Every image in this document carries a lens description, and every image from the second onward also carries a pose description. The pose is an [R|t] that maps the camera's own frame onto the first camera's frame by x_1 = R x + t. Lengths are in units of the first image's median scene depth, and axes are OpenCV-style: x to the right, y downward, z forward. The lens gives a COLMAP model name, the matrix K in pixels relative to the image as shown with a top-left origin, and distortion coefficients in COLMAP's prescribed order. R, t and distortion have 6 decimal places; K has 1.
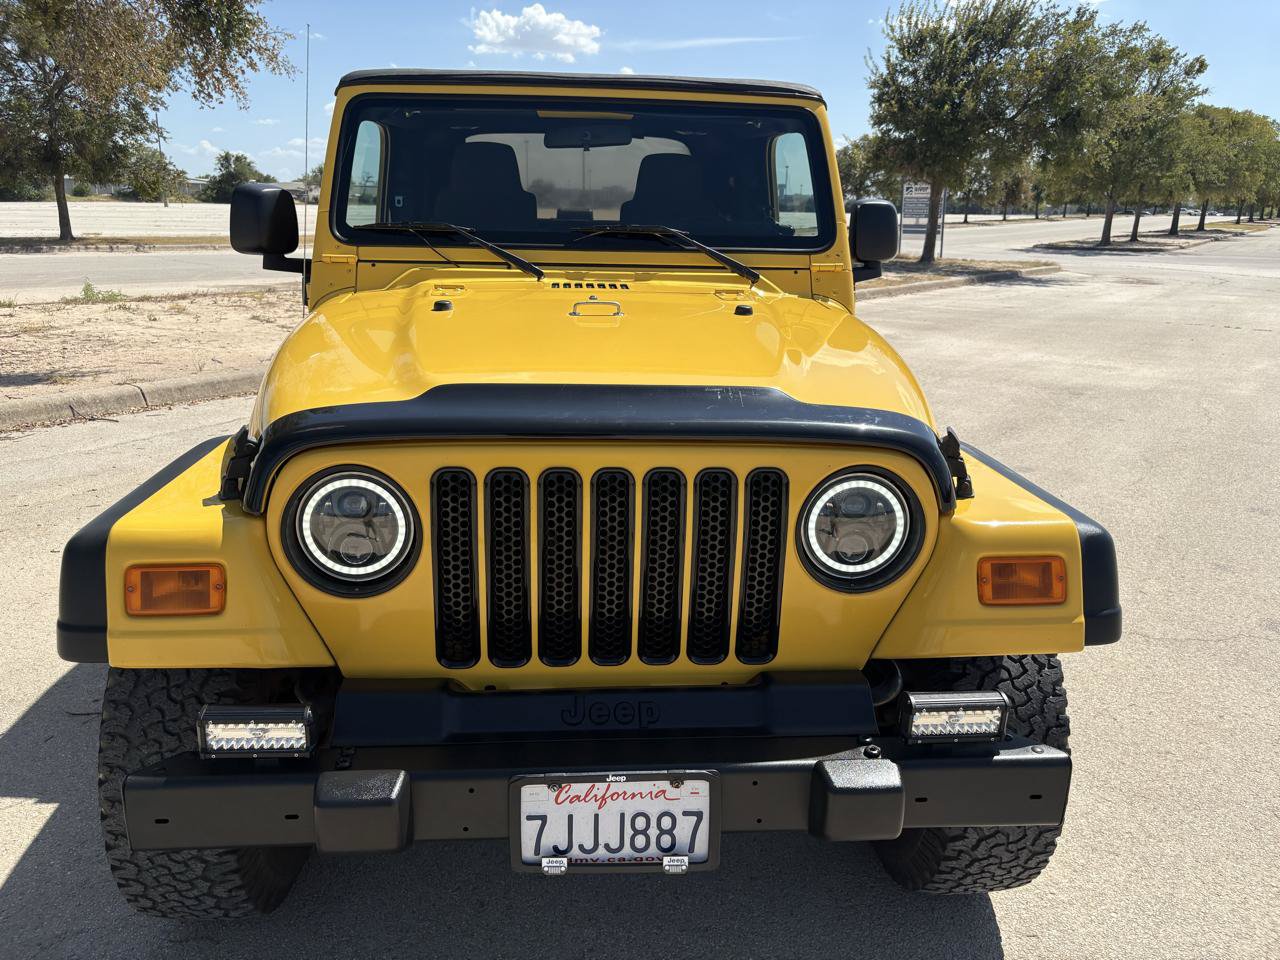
lens RADIAL K [[973.4, 0, 643.4], [0, 973.4, 484.0], [0, 0, 1]] dist [0.044247, -0.050203]
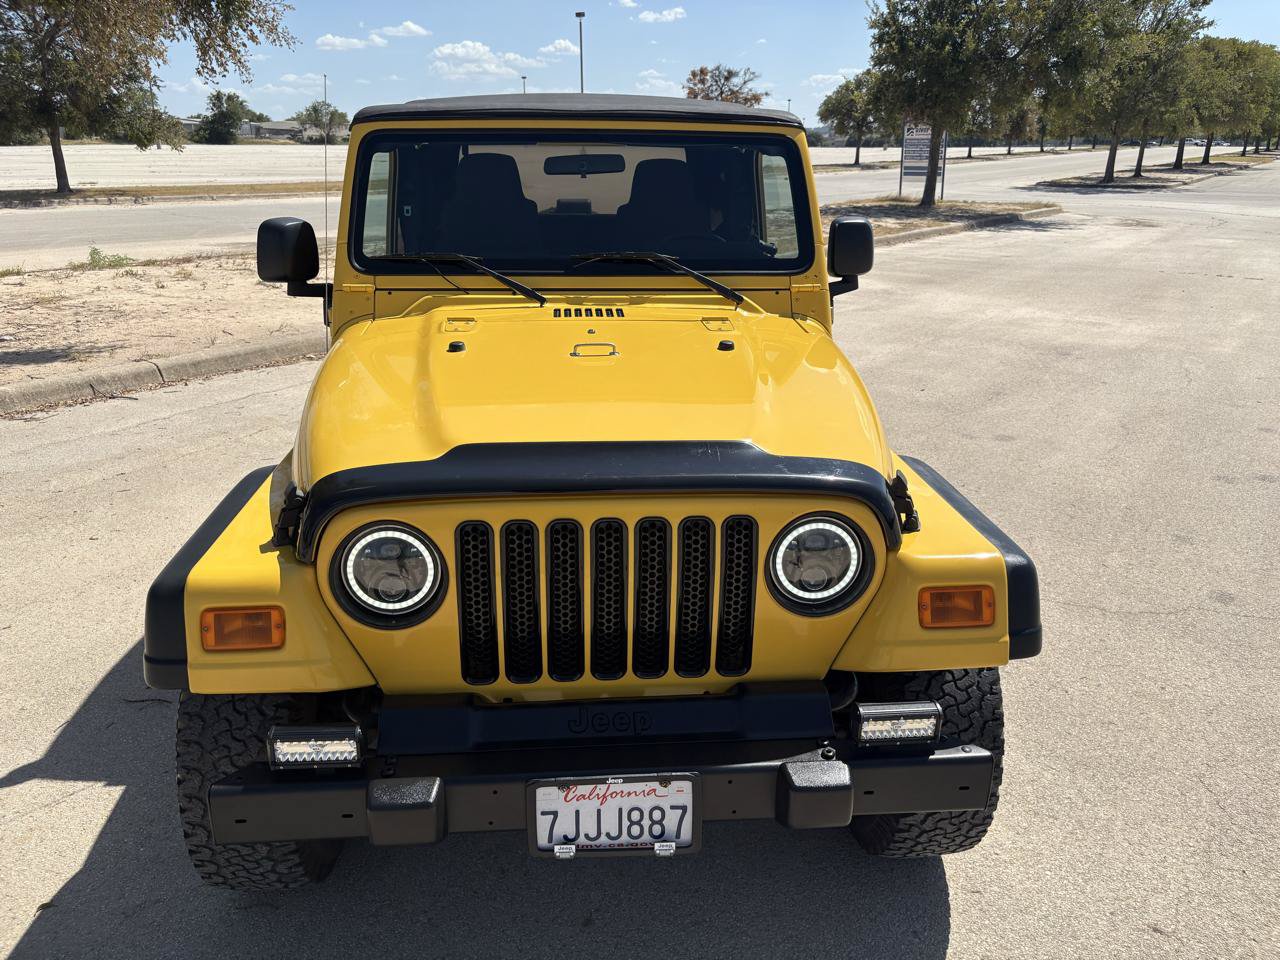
lens RADIAL K [[973.4, 0, 651.1], [0, 973.4, 474.4], [0, 0, 1]] dist [0.044247, -0.050203]
pose [[0.999927, -0.011527, 0.003544, 0.013196], [0.011324, 0.998535, 0.052918, -0.106412], [-0.004149, -0.052874, 0.998593, -0.141756]]
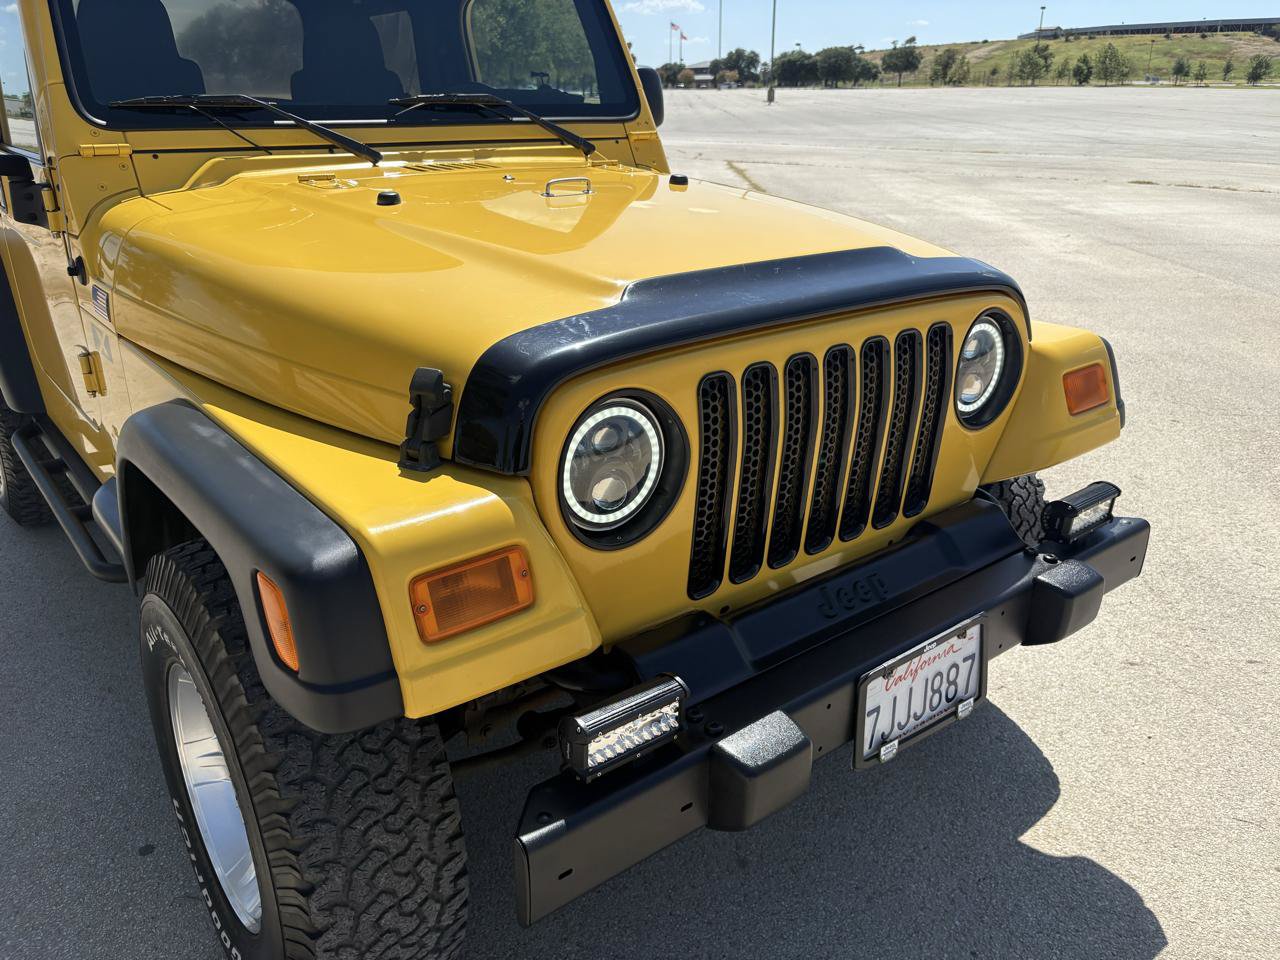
lens RADIAL K [[973.4, 0, 633.2], [0, 973.4, 482.5], [0, 0, 1]] dist [0.044247, -0.050203]
pose [[0.829392, -0.224654, 0.511507, -0.574495], [0.168634, 0.973551, 0.154148, -0.053428], [-0.532608, -0.041592, 0.845339, 0.240674]]
